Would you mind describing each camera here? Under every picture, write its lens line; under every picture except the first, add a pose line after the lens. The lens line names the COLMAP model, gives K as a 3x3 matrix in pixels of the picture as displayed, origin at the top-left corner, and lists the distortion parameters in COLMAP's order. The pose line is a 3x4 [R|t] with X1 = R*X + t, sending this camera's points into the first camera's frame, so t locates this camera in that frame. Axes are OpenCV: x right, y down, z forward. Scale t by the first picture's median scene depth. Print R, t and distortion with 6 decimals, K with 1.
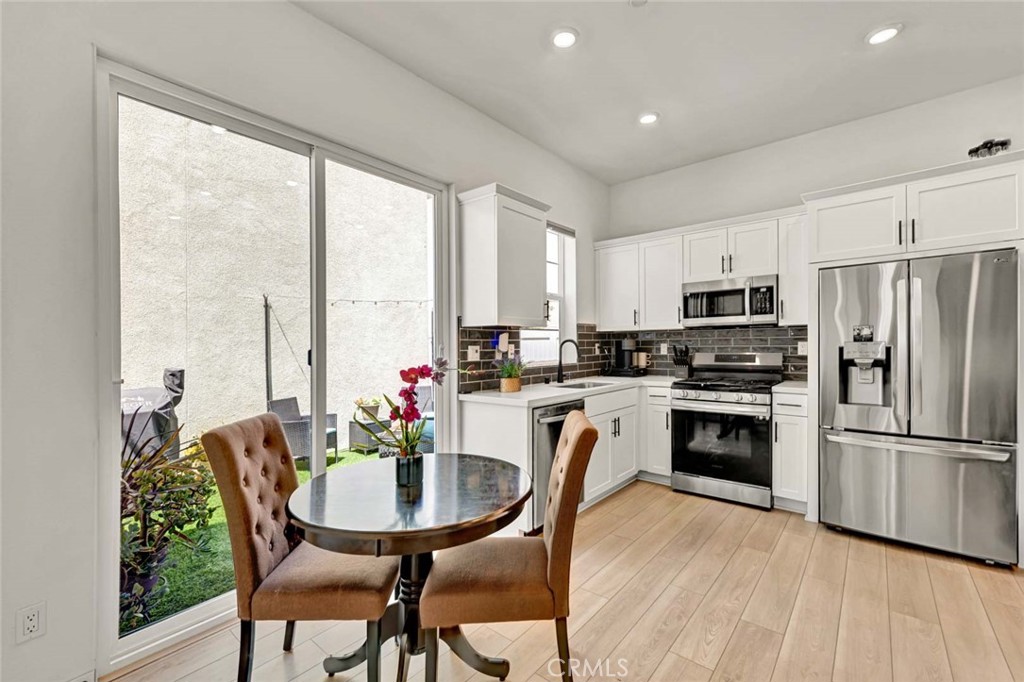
lens RADIAL K [[426.9, 0, 518.8], [0, 426.9, 345.6], [0, 0, 1]] dist [-0.001571, -0.000070]
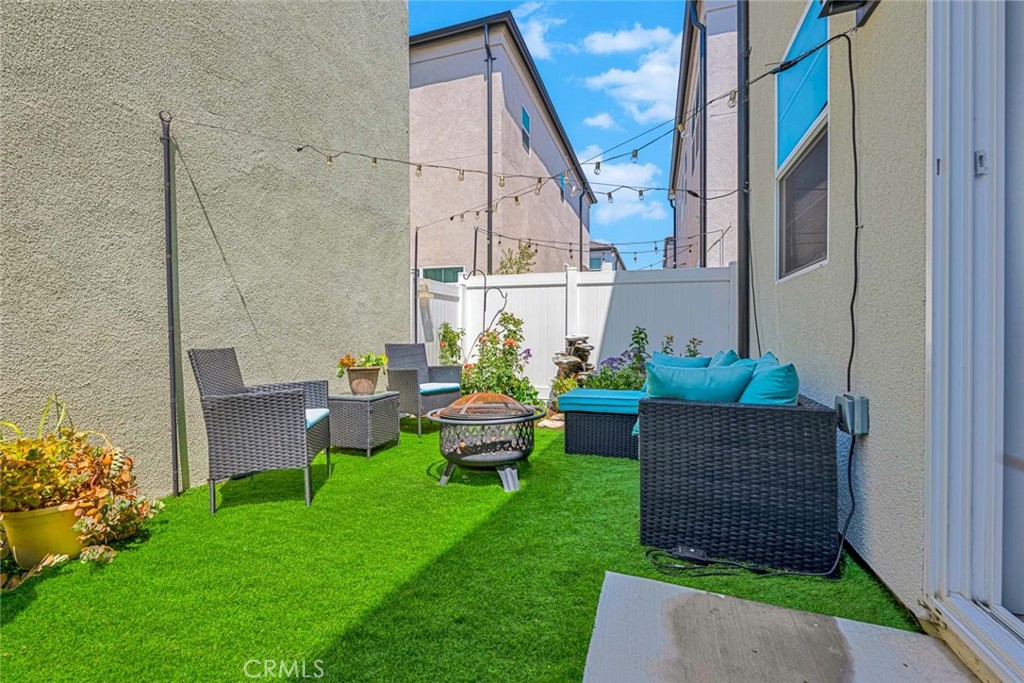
lens RADIAL K [[426.9, 0, 508.6], [0, 426.9, 337.6], [0, 0, 1]] dist [-0.001571, -0.000070]
pose [[0.937980, 0.003383, 0.346674, -0.450118], [-0.004285, 0.999989, 0.001834, 0.120657], [-0.346664, -0.003206, 0.937984, 0.501060]]
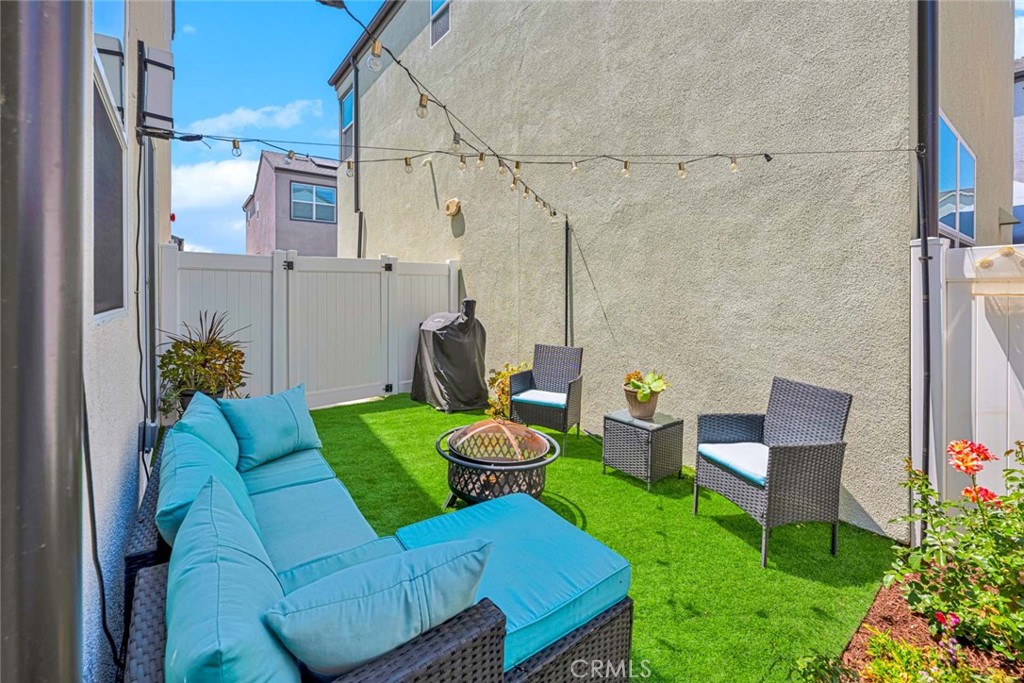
lens RADIAL K [[426.9, 0, 515.1], [0, 426.9, 292.1], [0, 0, 1]] dist [-0.001571, -0.000070]
pose [[-0.233304, 0.021502, -0.972166, 0.242706], [0.007723, 0.999765, 0.020259, 0.009919], [0.972373, -0.002782, -0.233415, 1.196431]]
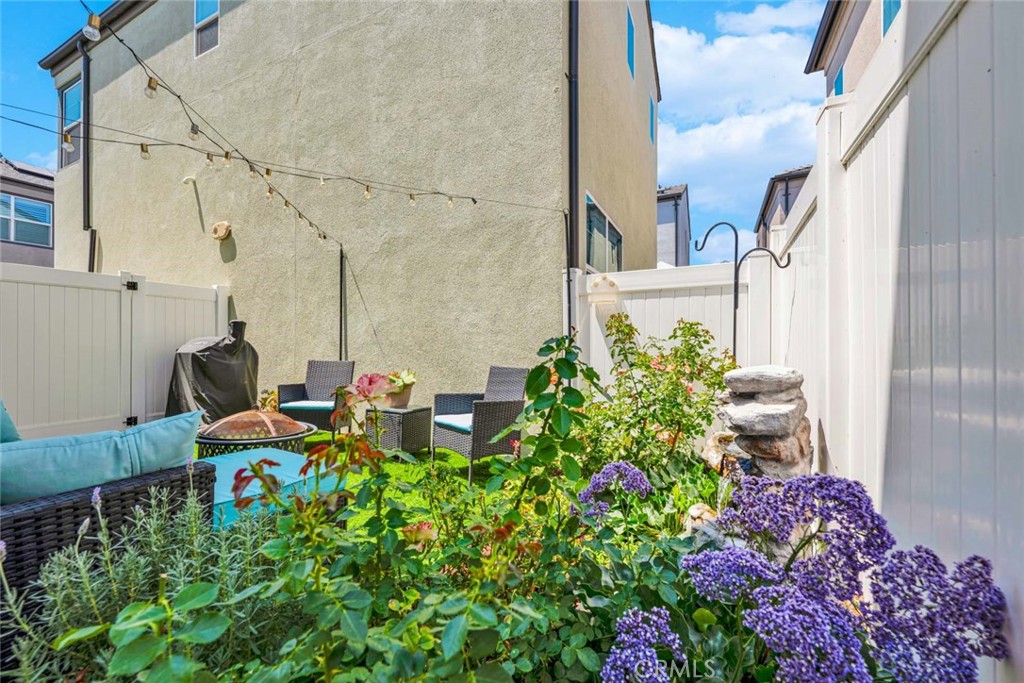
lens RADIAL K [[401.4, 0, 509.2], [0, 401.4, 343.3], [0, 0, 1]] dist [0.001410, -0.000578]
pose [[0.214791, 0.015299, -0.976540, 0.341484], [-0.001323, 0.999881, 0.015373, 0.082983], [0.976659, -0.002010, 0.214785, 1.272650]]
